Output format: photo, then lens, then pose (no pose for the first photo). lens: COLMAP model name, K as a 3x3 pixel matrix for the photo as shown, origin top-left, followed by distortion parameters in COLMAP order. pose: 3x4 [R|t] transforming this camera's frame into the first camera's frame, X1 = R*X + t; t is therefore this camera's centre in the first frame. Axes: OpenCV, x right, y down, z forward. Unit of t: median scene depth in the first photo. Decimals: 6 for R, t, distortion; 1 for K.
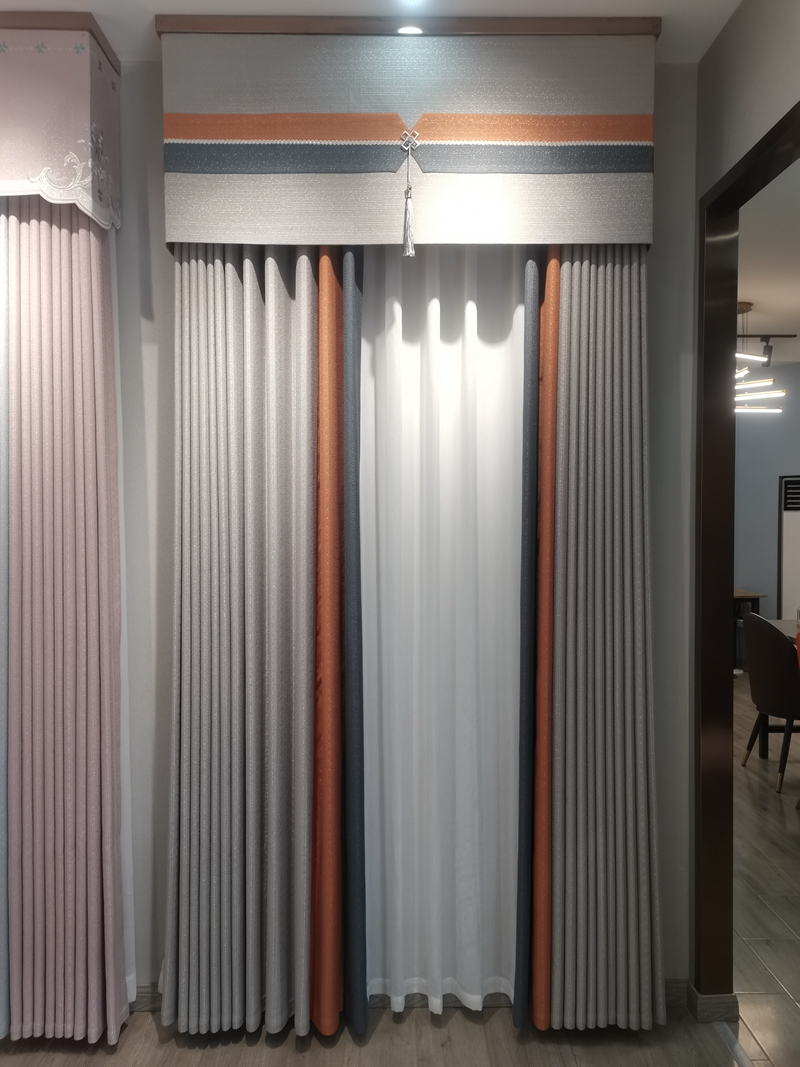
lens RADIAL K [[772.4, 0, 400.0], [0, 772.4, 533.5], [0, 0, 1]] dist [0.003760, 0.001500]
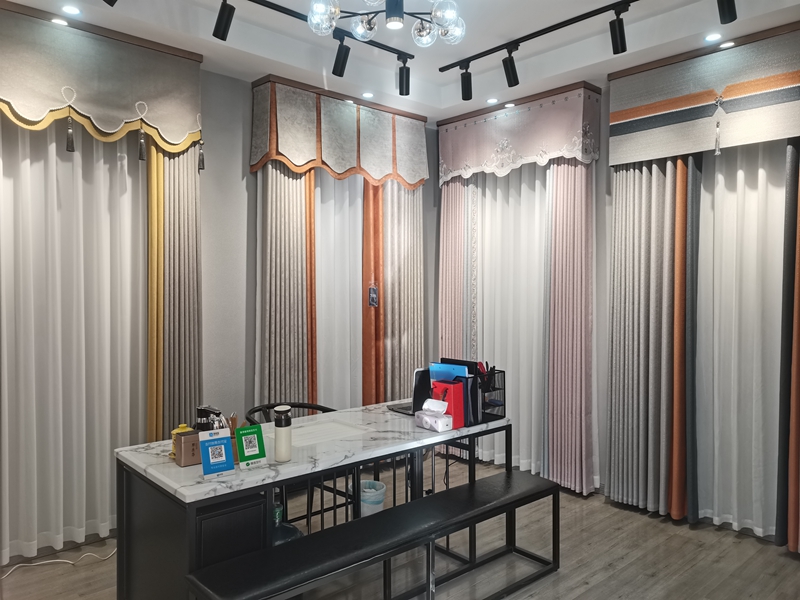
lens RADIAL K [[611.0, 0, 400.0], [0, 611.0, 300.0], [0, 0, 1]] dist [0.053411, 0.000955]
pose [[0.666004, 0.025236, -0.745521, 0.710398], [-0.025833, 0.999608, 0.010758, 0.041089], [0.745501, 0.012094, 0.666395, -0.772267]]
